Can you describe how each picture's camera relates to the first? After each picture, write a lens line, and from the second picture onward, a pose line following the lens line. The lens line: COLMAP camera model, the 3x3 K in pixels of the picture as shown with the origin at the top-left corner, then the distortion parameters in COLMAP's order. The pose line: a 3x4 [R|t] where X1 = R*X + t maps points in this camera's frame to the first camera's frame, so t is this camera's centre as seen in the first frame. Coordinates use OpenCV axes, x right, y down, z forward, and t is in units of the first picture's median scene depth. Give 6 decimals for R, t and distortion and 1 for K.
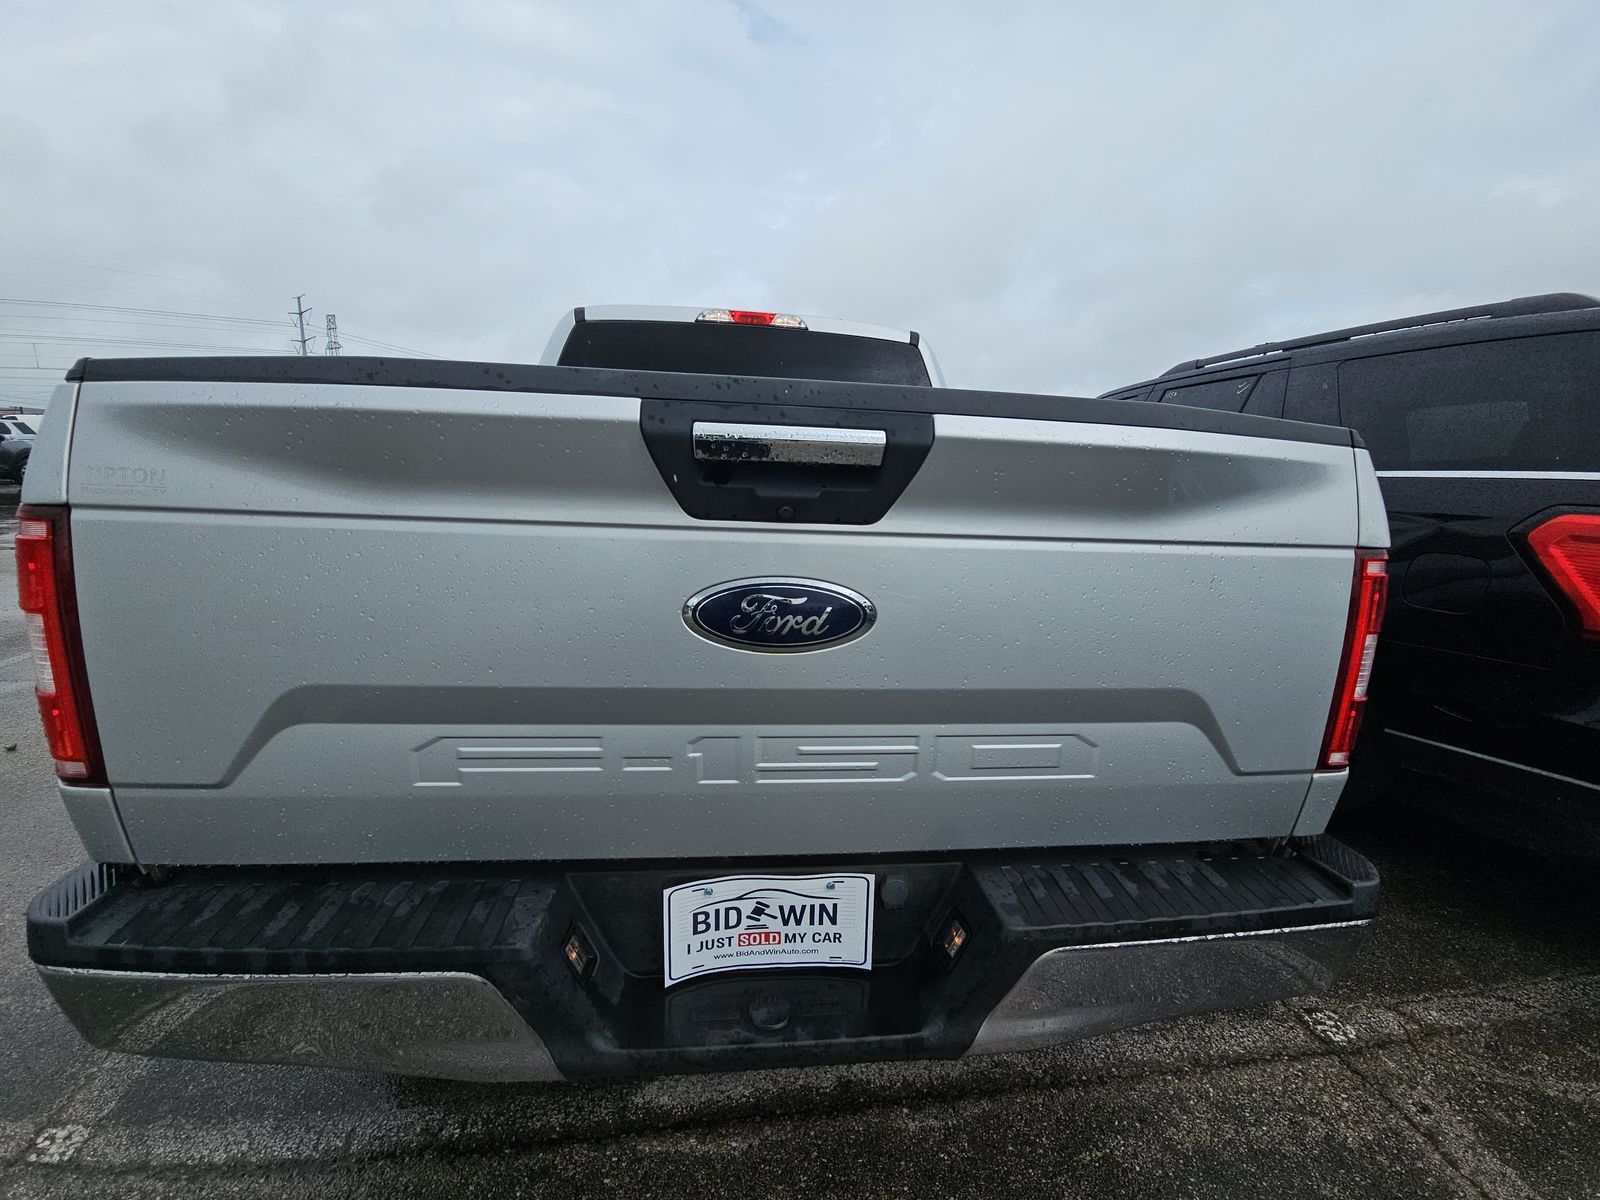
lens RADIAL K [[660.2, 0, 800.0], [0, 660.2, 600.0], [0, 0, 1]] dist [-0.000476, -0.000376]
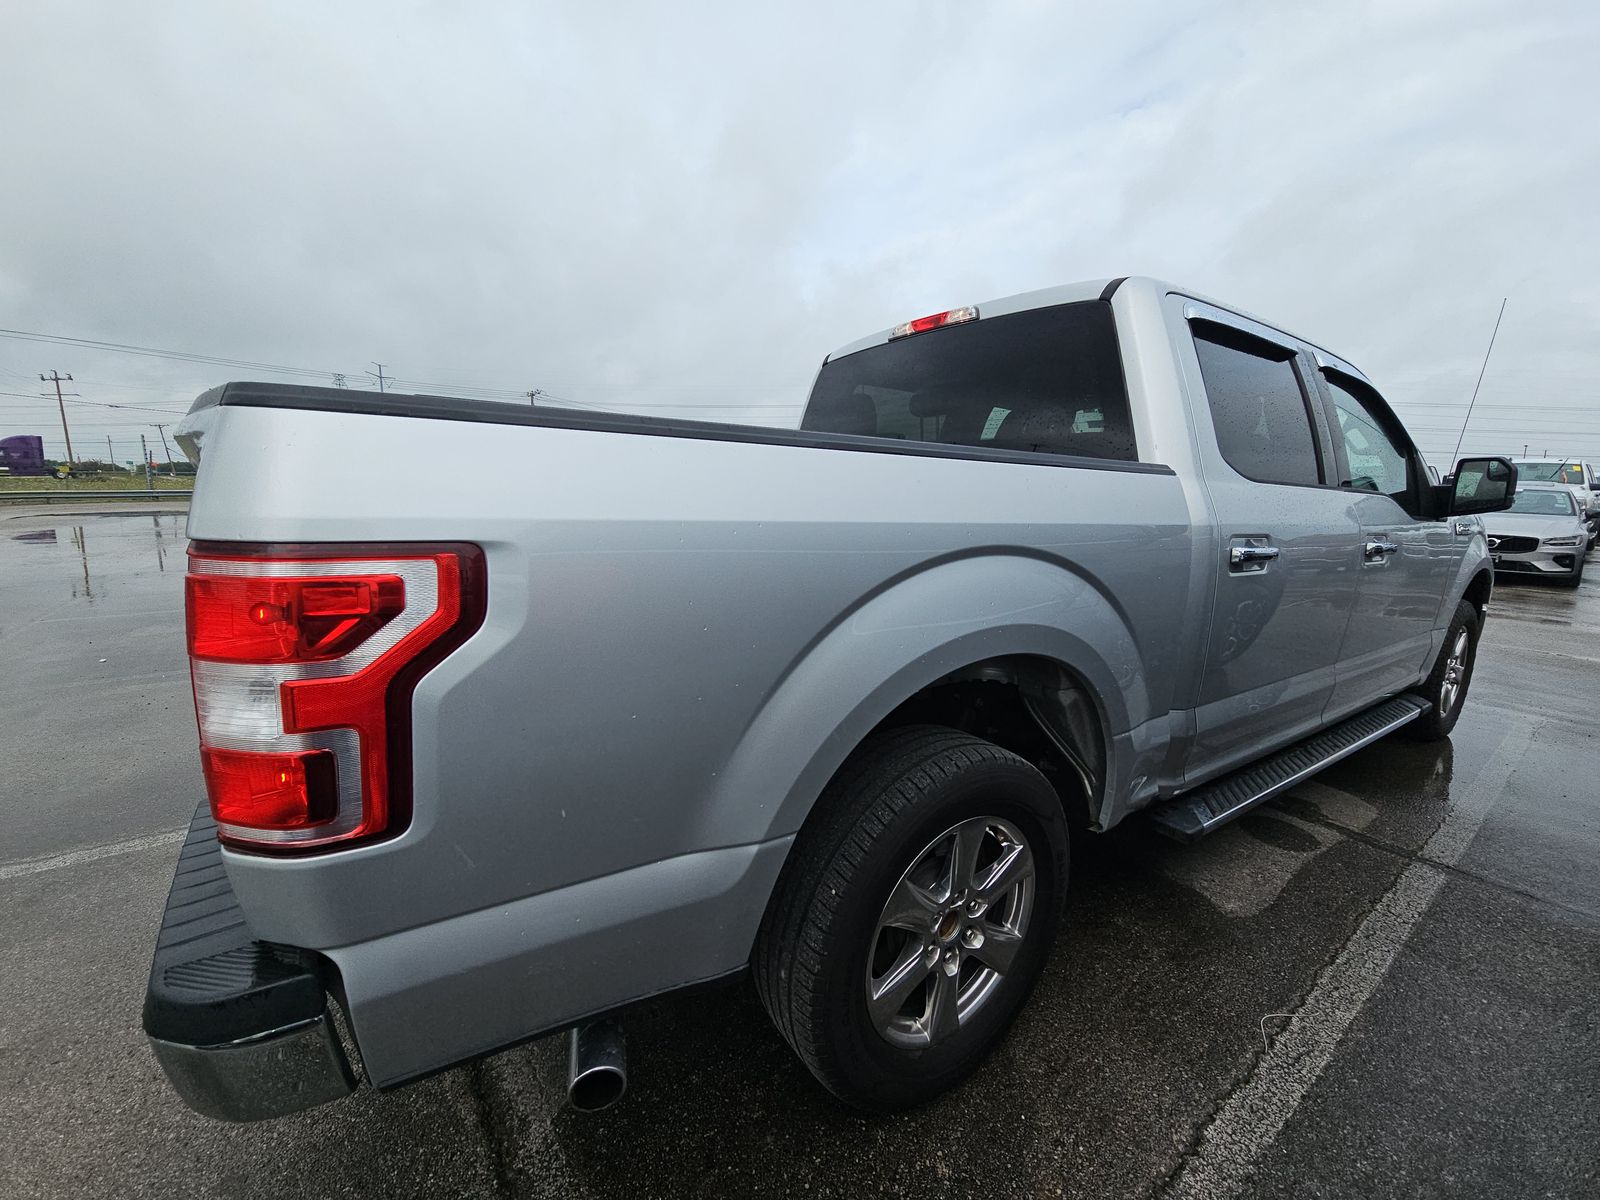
lens RADIAL K [[660.2, 0, 800.0], [0, 660.2, 600.0], [0, 0, 1]] dist [-0.000476, -0.000376]
pose [[0.455195, 0.120548, -0.882194, 1.217355], [-0.180664, 0.982687, 0.041060, -0.101821], [0.871870, 0.140690, 0.469093, 0.833219]]
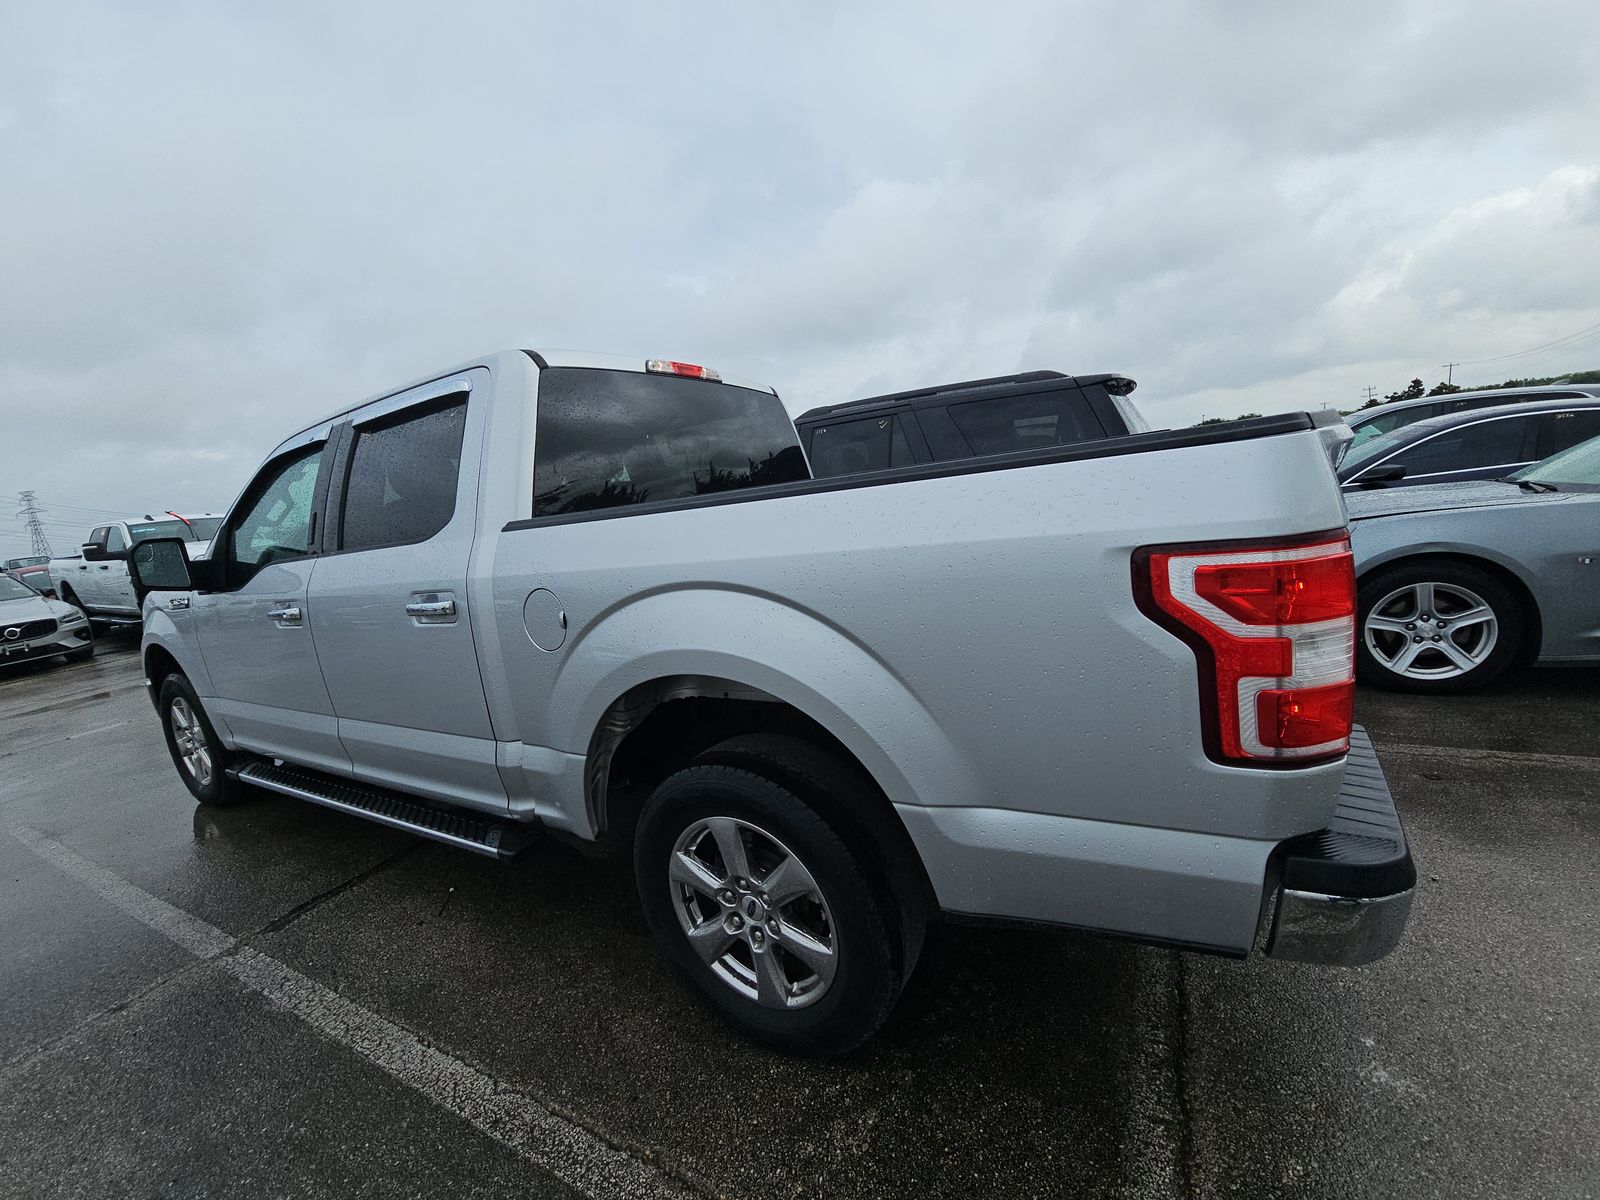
lens RADIAL K [[660.2, 0, 800.0], [0, 660.2, 600.0], [0, 0, 1]] dist [-0.000476, -0.000376]
pose [[0.569030, -0.238321, 0.787025, -1.477115], [0.277463, 0.956599, 0.089061, -0.243088], [-0.774092, 0.167692, 0.610459, 0.567283]]
